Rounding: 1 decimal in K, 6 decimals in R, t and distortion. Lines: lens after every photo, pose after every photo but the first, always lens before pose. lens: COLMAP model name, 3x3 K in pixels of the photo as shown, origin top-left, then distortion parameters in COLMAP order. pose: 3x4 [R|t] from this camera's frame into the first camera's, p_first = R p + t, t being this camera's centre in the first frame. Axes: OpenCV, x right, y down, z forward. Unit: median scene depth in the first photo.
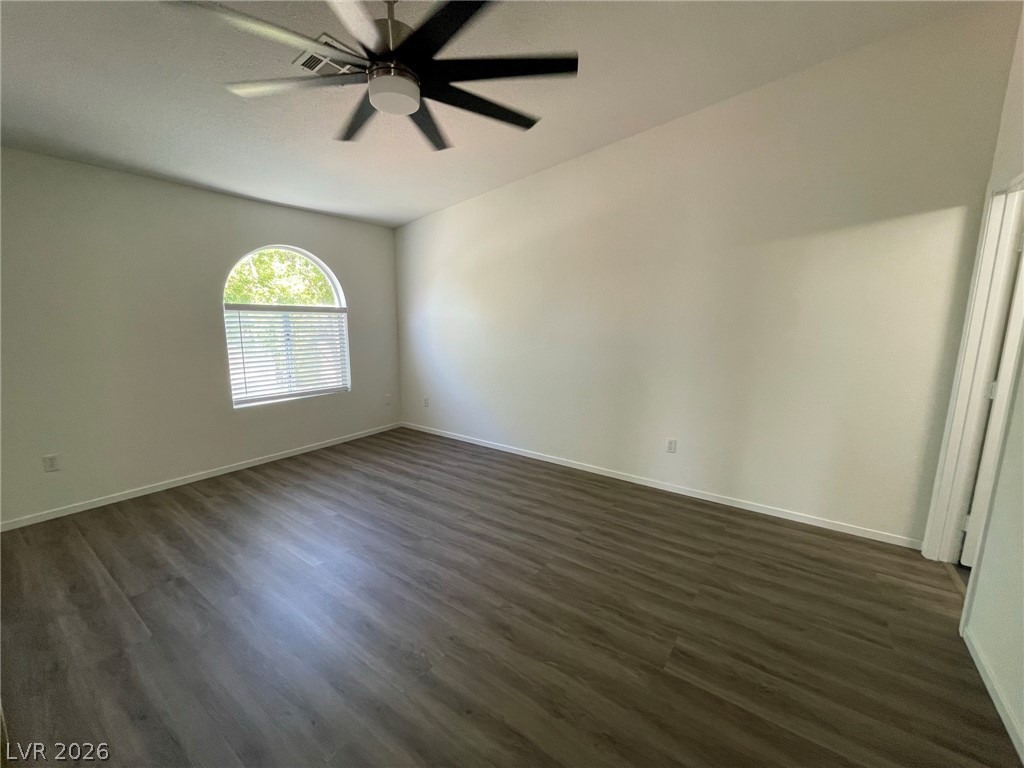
lens RADIAL K [[417.2, 0, 508.1], [0, 417.2, 387.0], [0, 0, 1]] dist [-0.003427, 0.000904]
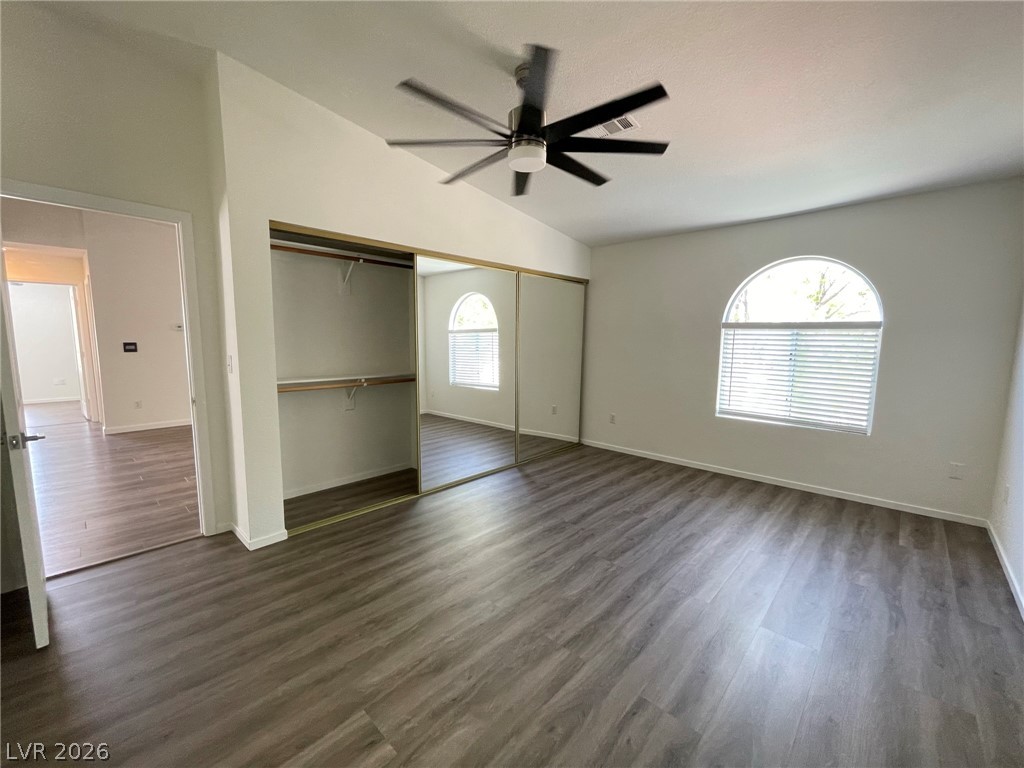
lens RADIAL K [[417.2, 0, 508.1], [0, 417.2, 387.0], [0, 0, 1]] dist [-0.003427, 0.000904]
pose [[-0.136625, 0.110836, -0.984403, 0.526453], [-0.170262, 0.976306, 0.133555, -0.081590], [0.975881, 0.185854, -0.114517, 0.590642]]
